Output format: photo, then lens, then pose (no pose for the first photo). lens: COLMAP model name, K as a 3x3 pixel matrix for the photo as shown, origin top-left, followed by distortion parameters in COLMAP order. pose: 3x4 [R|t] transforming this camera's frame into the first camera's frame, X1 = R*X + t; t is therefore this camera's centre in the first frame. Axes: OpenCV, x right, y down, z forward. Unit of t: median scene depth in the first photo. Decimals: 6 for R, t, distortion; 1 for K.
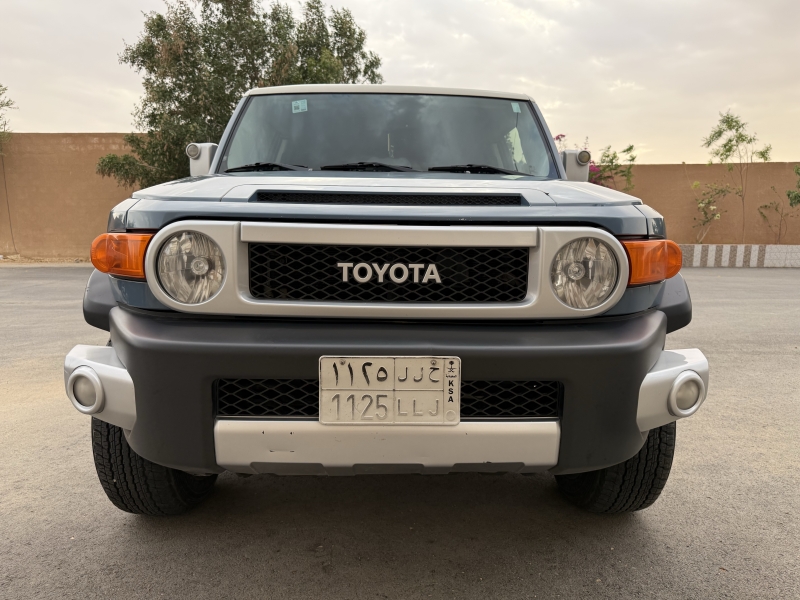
lens RADIAL K [[574.1, 0, 402.0], [0, 574.1, 298.7], [0, 0, 1]] dist [0.017458, -0.021333]
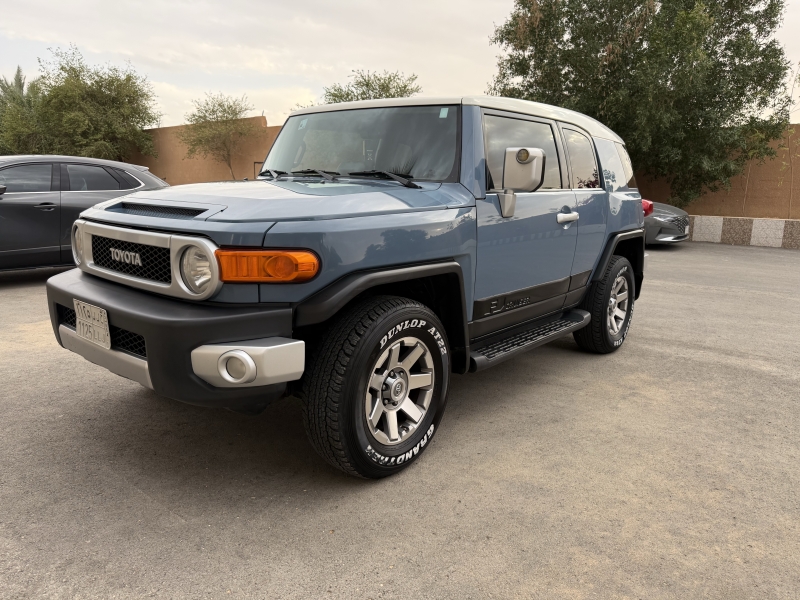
lens RADIAL K [[574.1, 0, 402.5], [0, 574.1, 303.6], [0, 0, 1]] dist [0.017458, -0.021333]
pose [[0.762911, 0.145908, -0.629824, 1.378264], [-0.099082, 0.989079, 0.109116, -0.142312], [0.638866, -0.020842, 0.769035, 0.188676]]
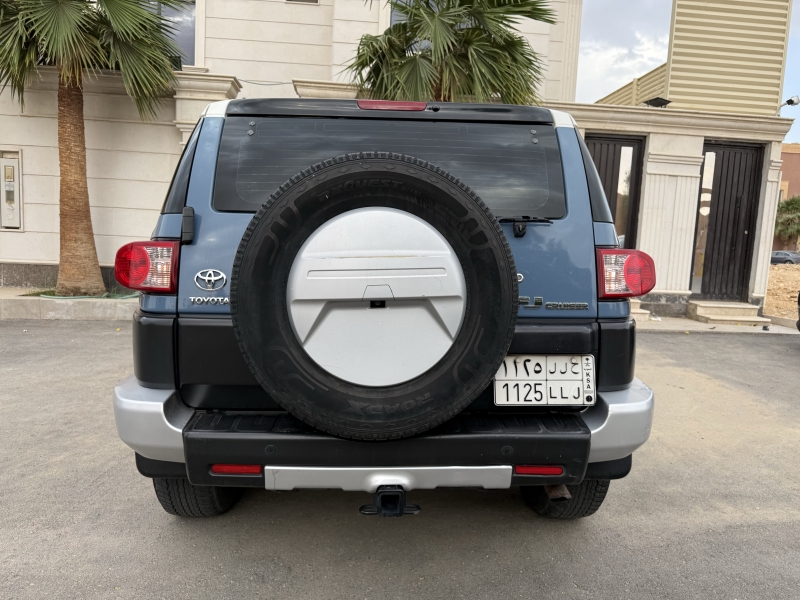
lens RADIAL K [[574.1, 0, 397.4], [0, 574.1, 301.2], [0, 0, 1]] dist [0.017458, -0.021333]
pose [[-0.999376, -0.026441, -0.023430, -0.064881], [-0.031017, 0.974186, 0.223608, -0.619941], [0.016913, 0.224195, -0.974398, 4.321946]]
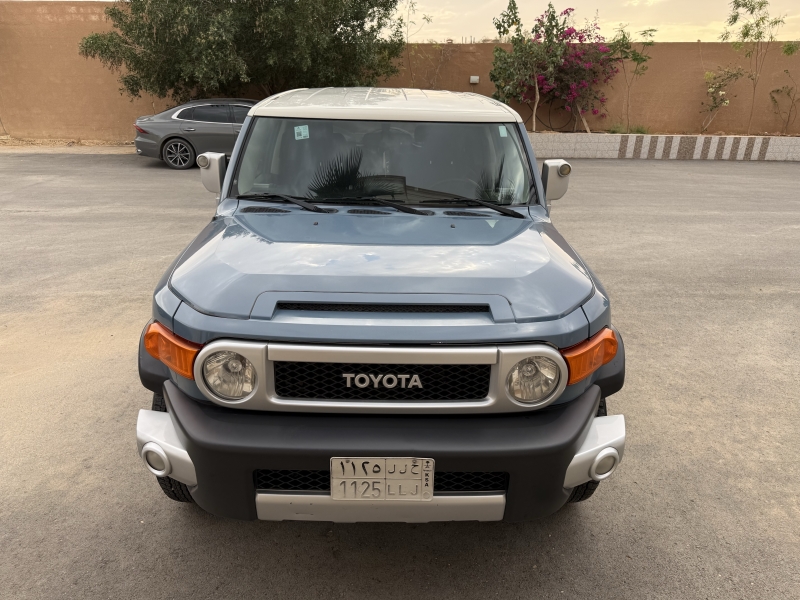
lens RADIAL K [[574.1, 0, 397.5], [0, 574.1, 297.4], [0, 0, 1]] dist [0.017458, -0.021333]
pose [[0.999942, 0.010793, -0.000641, 0.008748], [-0.010361, 0.973436, 0.228725, -0.436721], [0.003093, -0.228705, 0.973491, -0.183647]]
